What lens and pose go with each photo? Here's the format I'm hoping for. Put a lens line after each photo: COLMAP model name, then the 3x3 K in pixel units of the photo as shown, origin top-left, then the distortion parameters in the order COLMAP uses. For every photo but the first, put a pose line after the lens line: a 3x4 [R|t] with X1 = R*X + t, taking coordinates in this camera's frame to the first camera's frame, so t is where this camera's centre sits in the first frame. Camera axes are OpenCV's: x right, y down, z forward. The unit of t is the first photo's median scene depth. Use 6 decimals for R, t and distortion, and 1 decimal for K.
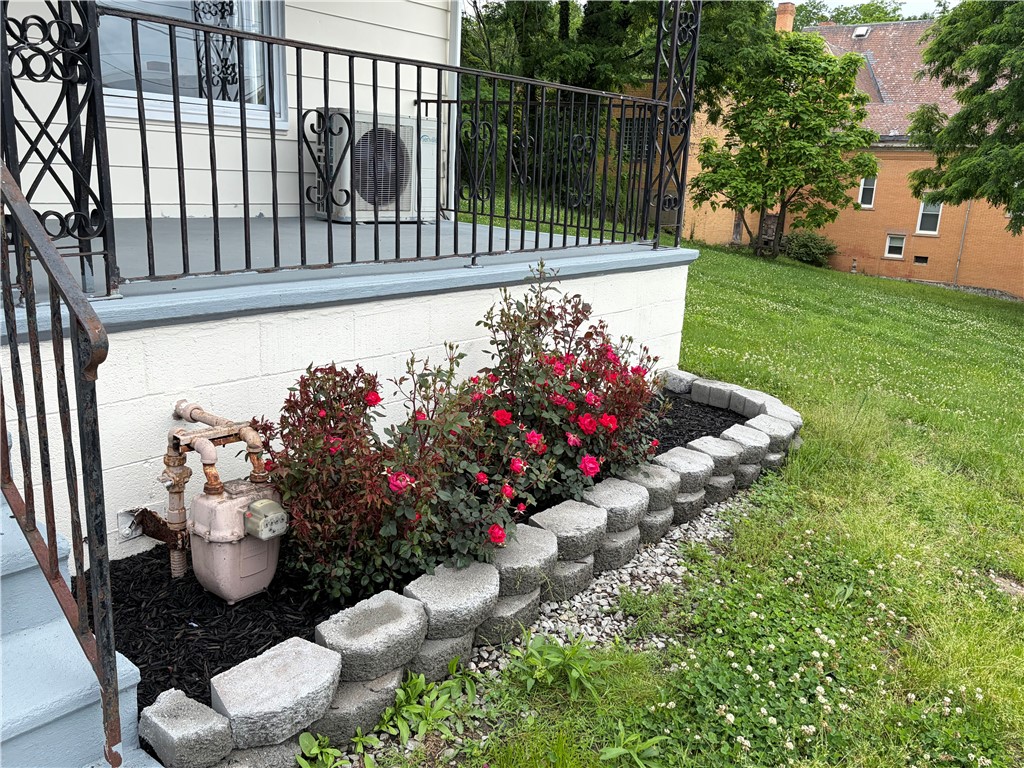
lens RADIAL K [[860.4, 0, 514.6], [0, 860.4, 381.3], [0, 0, 1]] dist [0.039865, -0.023447]
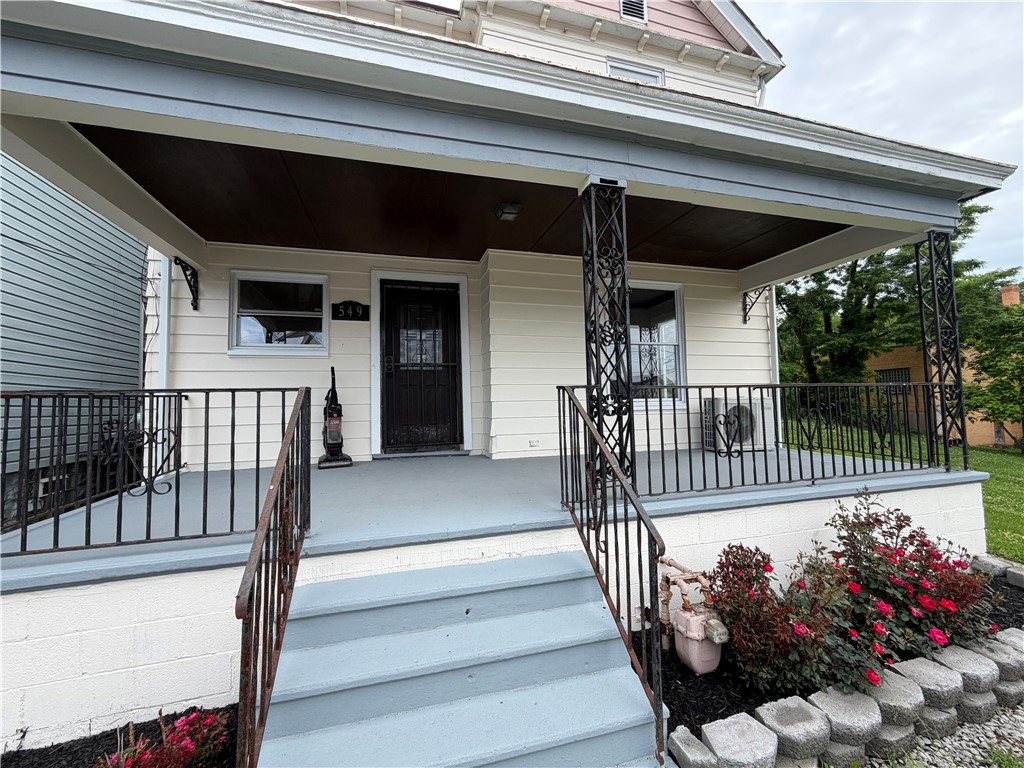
lens RADIAL K [[408.5, 0, 511.9], [0, 408.5, 387.5], [0, 0, 1]] dist [0.001741, 0.000191]
pose [[0.815363, -0.088410, -0.572160, -0.076086], [-0.083355, 0.960048, -0.267132, -0.070031], [0.572919, 0.265502, 0.775418, -0.101005]]
